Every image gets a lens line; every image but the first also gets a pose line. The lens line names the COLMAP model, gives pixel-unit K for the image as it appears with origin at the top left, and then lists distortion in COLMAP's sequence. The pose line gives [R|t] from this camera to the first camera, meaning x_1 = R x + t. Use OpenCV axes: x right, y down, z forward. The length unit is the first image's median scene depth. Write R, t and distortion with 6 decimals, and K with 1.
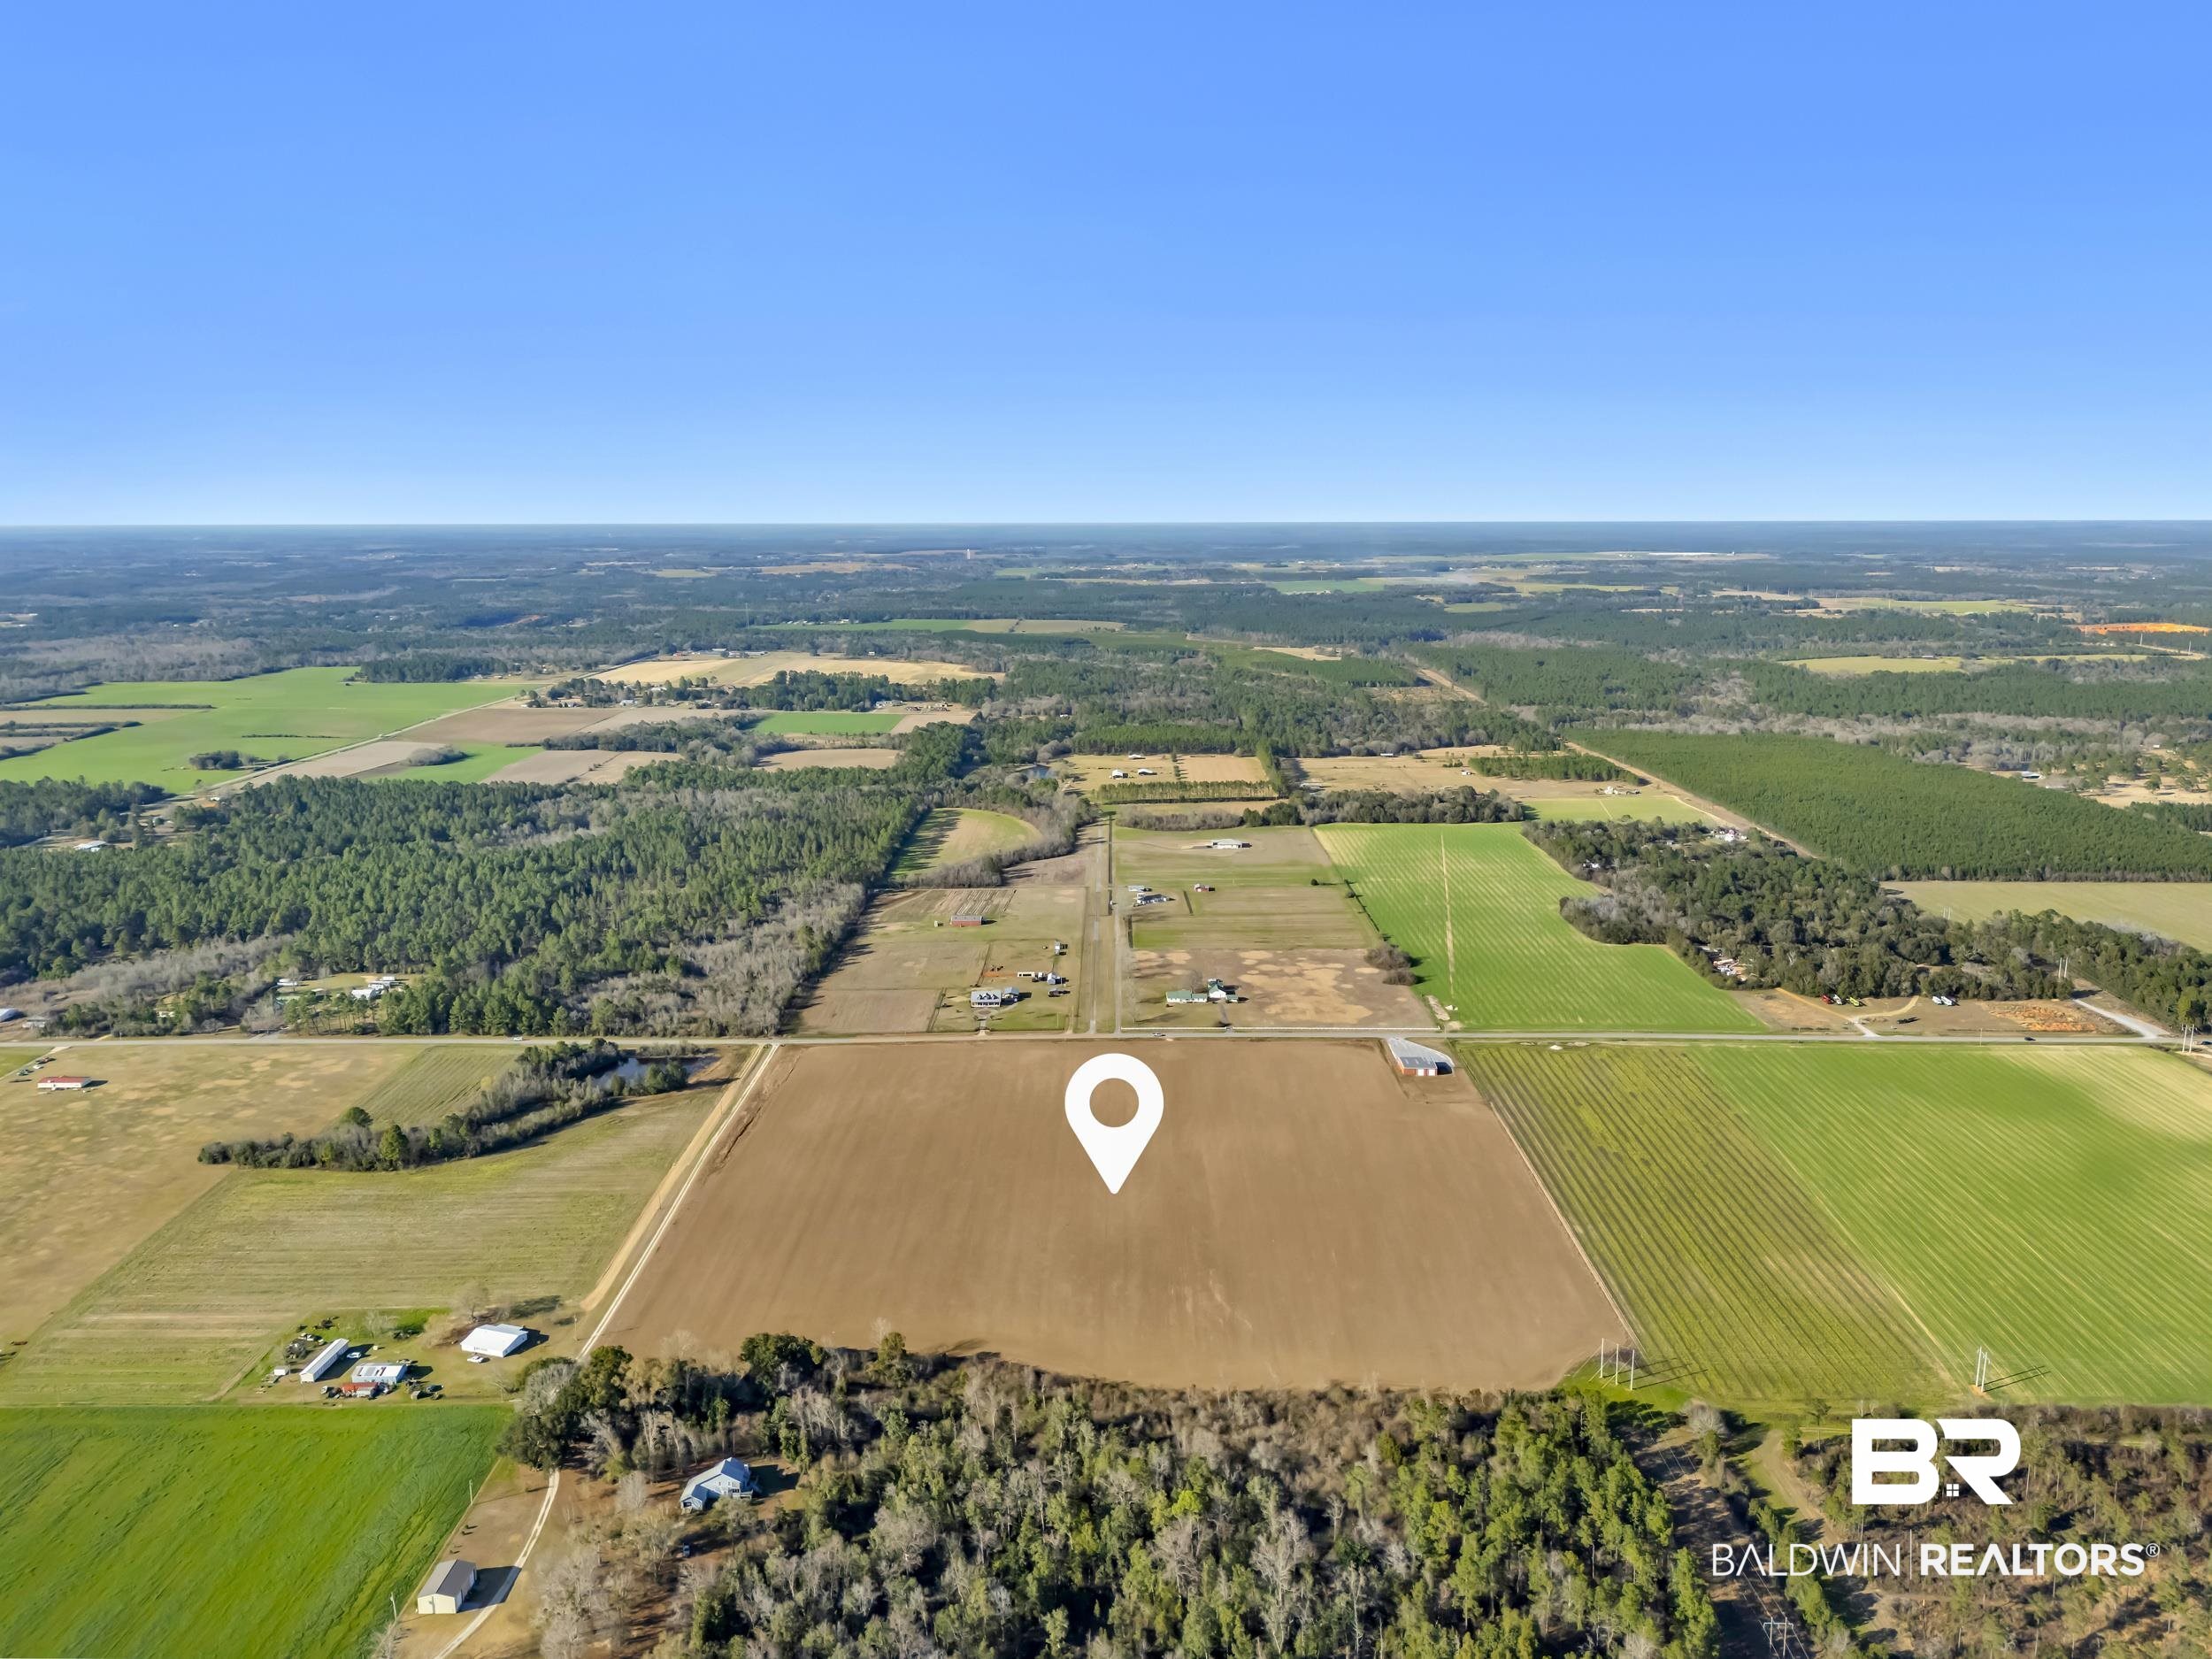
lens RADIAL K [[1632.9, 0, 1106.0], [0, 1632.9, 829.5], [0, 0, 1]] dist [0.111539, -0.142333]
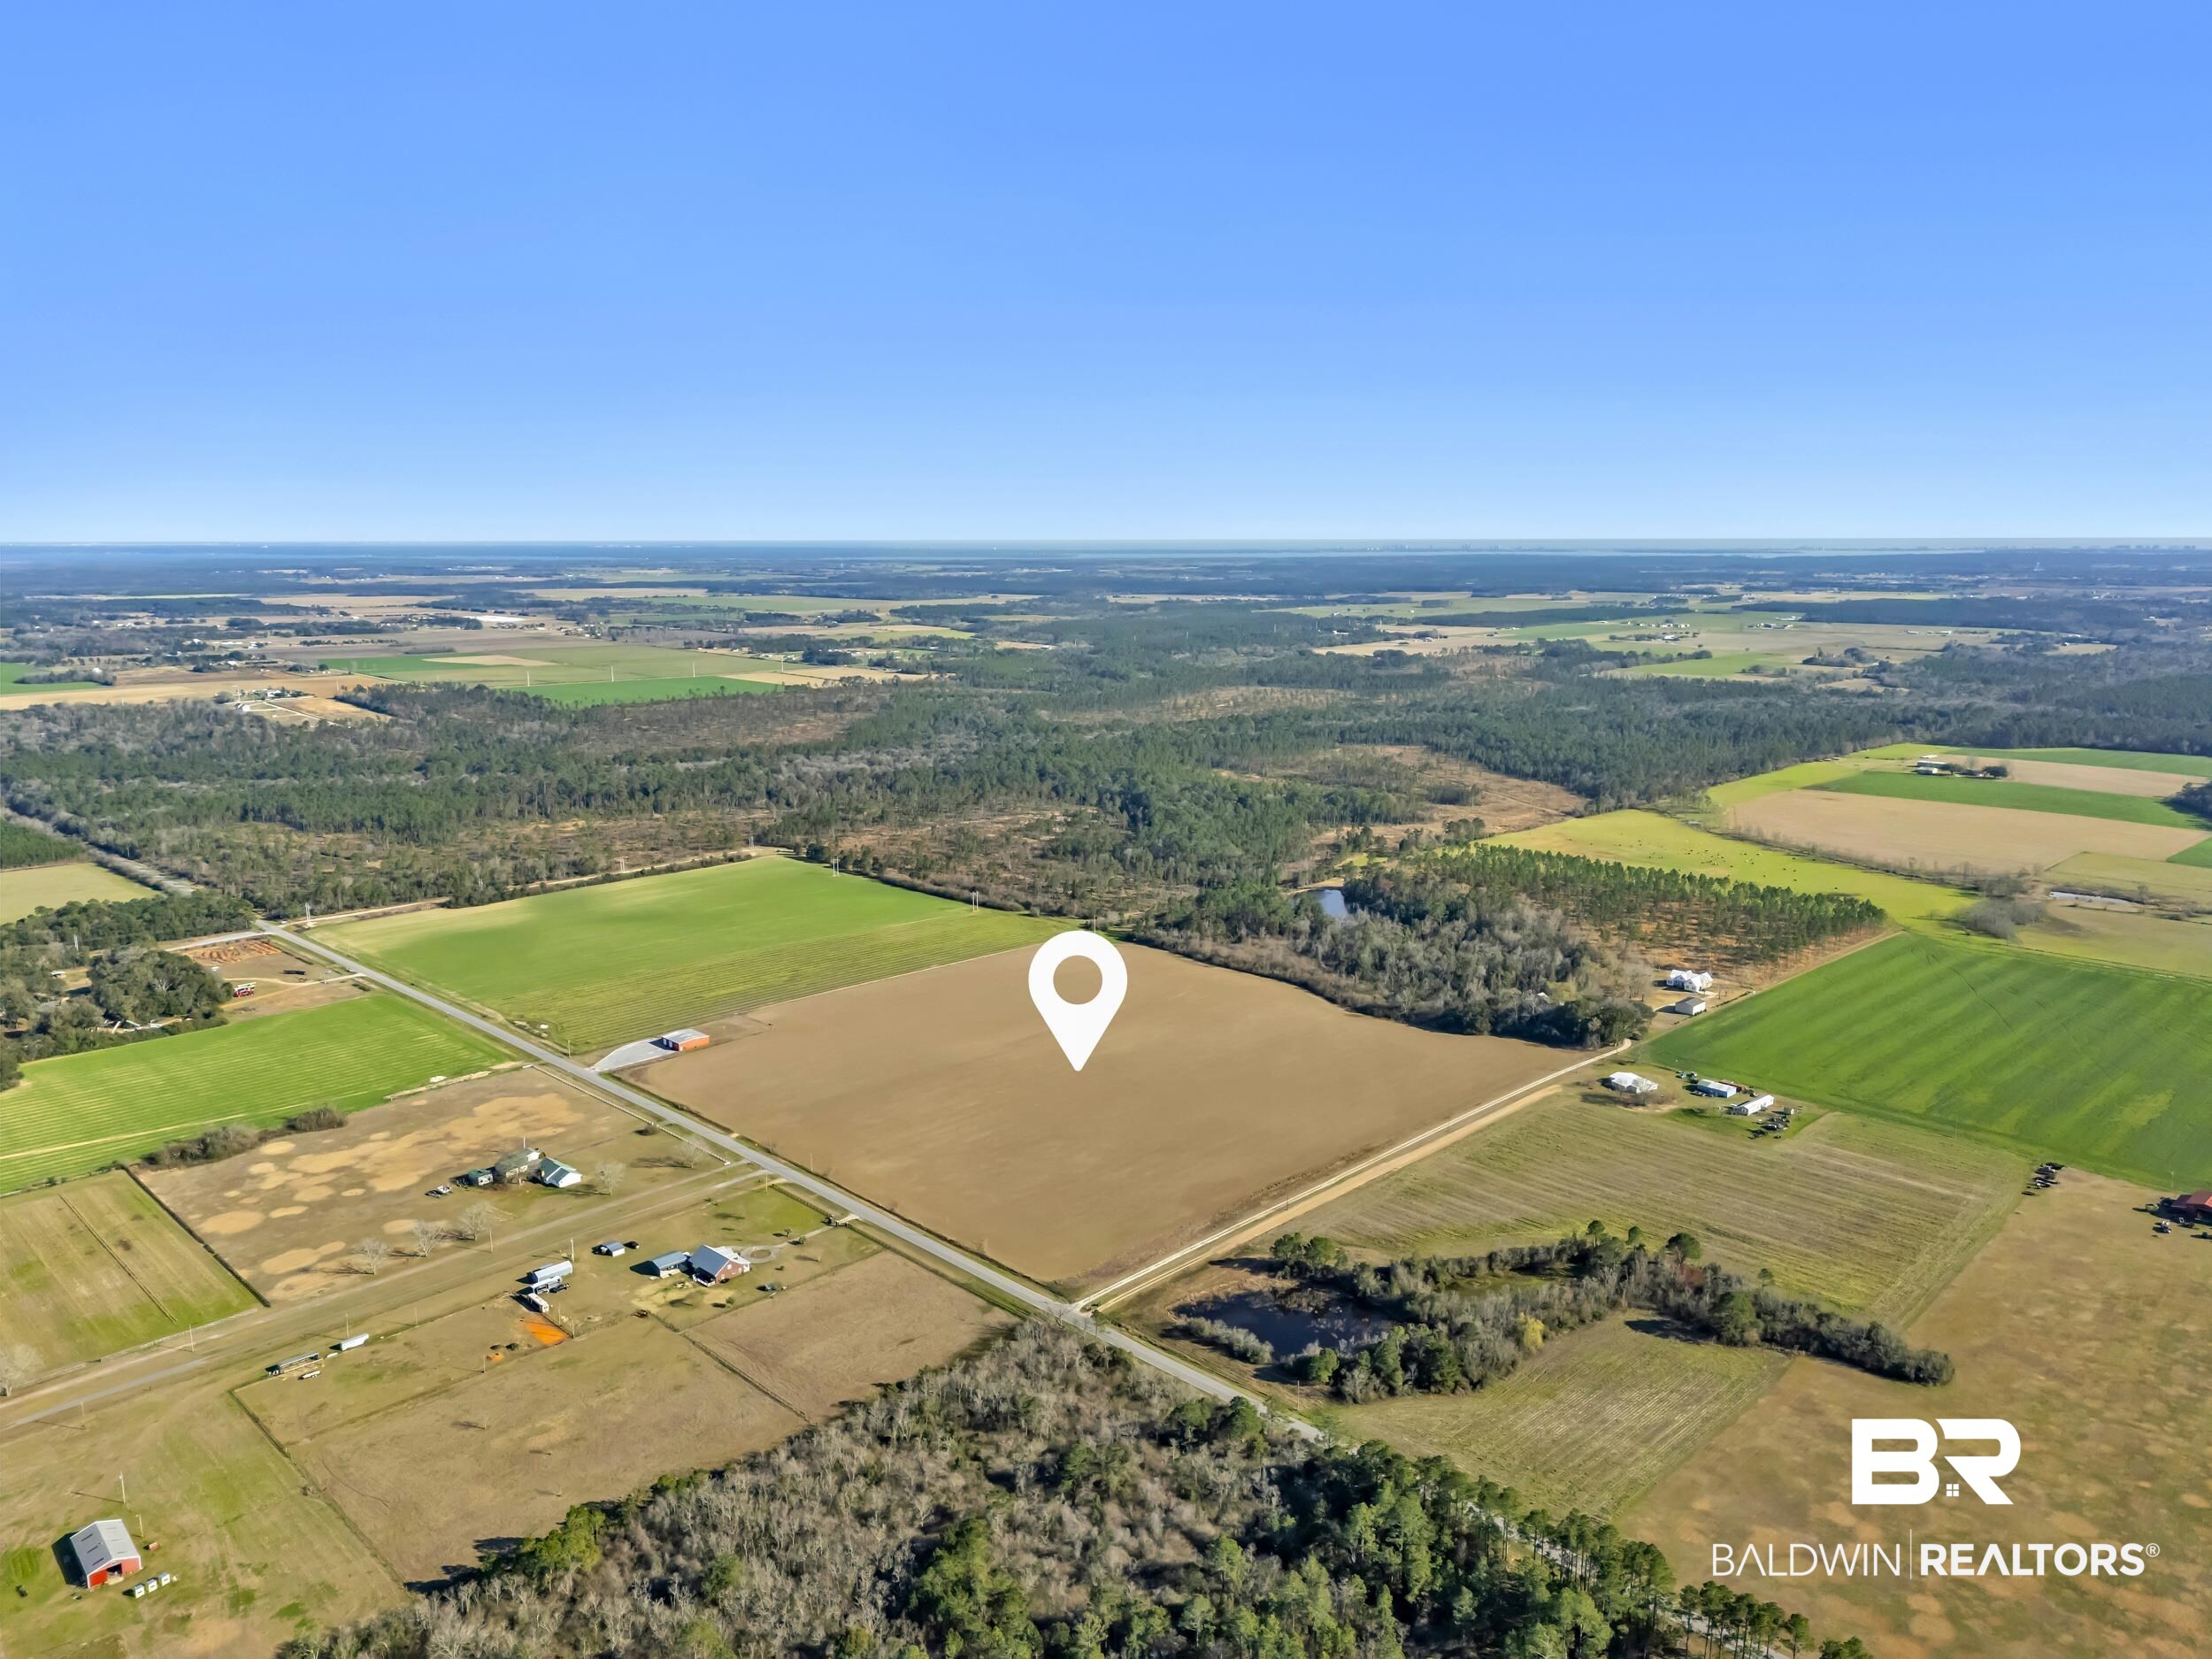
lens RADIAL K [[1632.9, 0, 1106.0], [0, 1632.9, 829.5], [0, 0, 1]] dist [0.111539, -0.142333]
pose [[-0.705514, -0.123180, 0.697909, -0.479274], [0.142094, 0.940195, 0.309585, -0.177235], [-0.694305, 0.317585, -0.645817, 1.030972]]
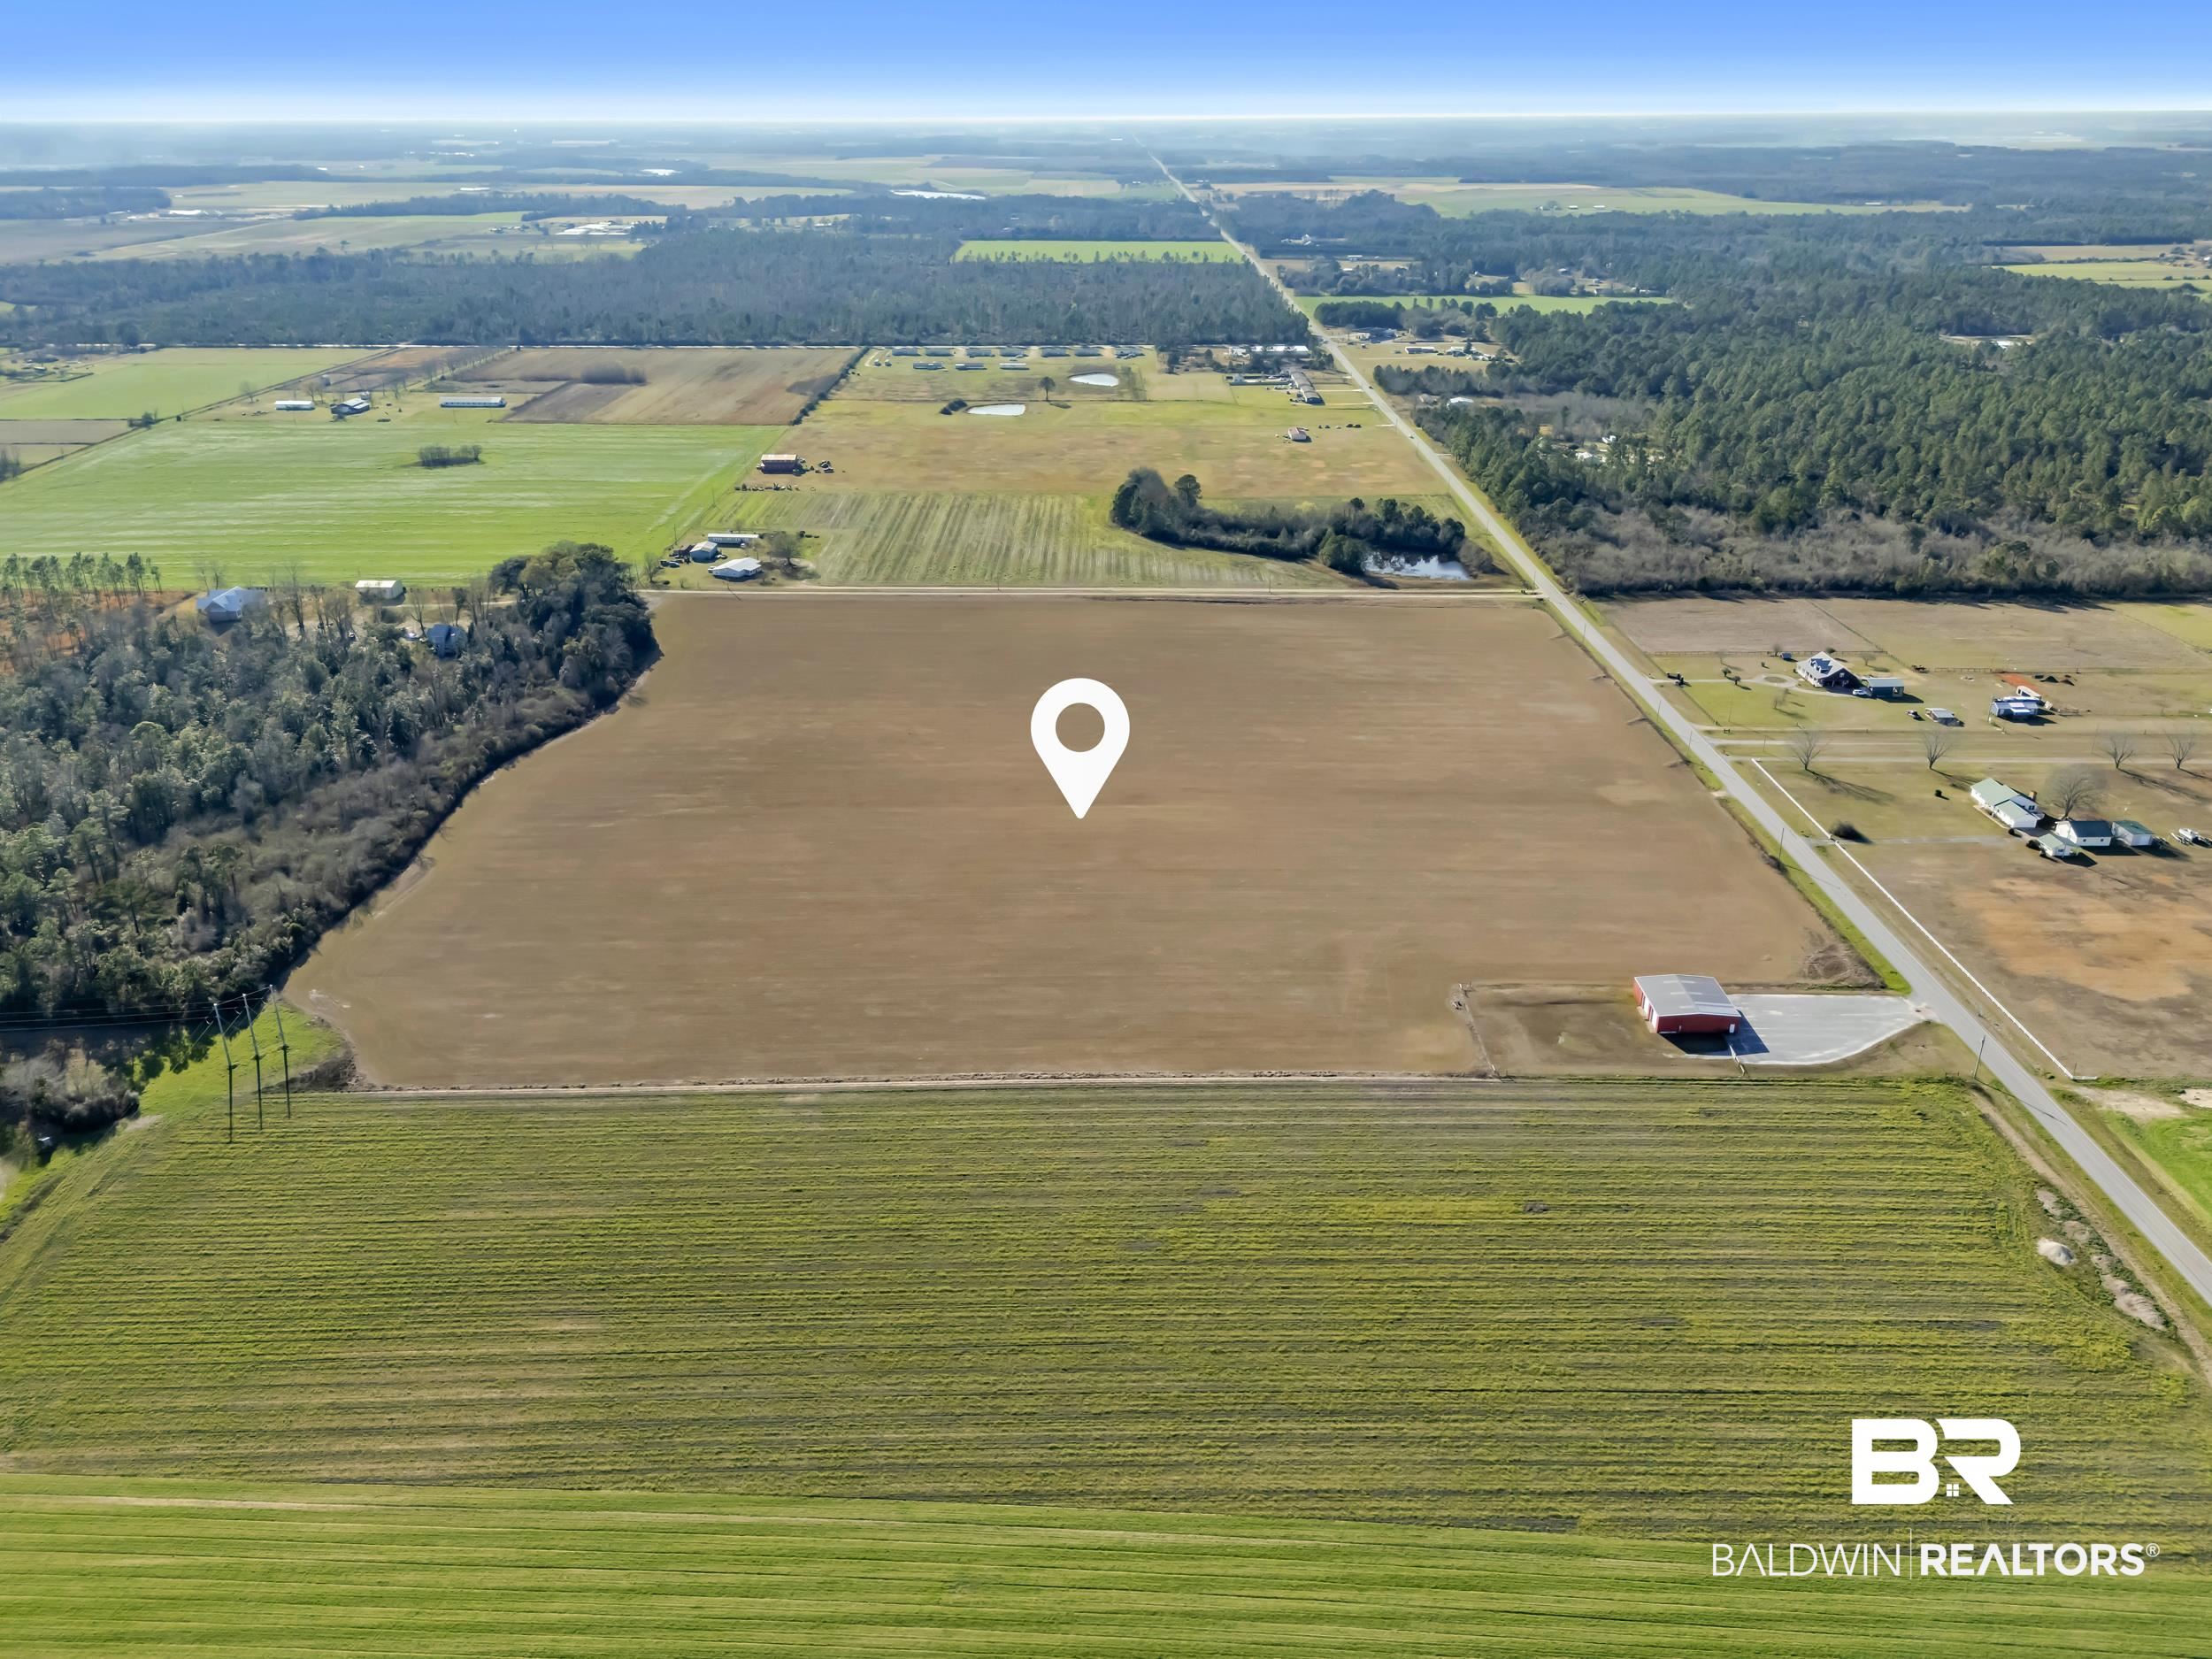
lens RADIAL K [[1652.1, 0, 1106.0], [0, 1652.1, 829.5], [0, 0, 1]] dist [0.094350, -0.107406]
pose [[0.005933, 0.402630, -0.915343, 0.404906], [-0.189214, 0.899276, 0.394336, -0.025376], [0.981918, 0.170856, 0.081518, 0.589949]]
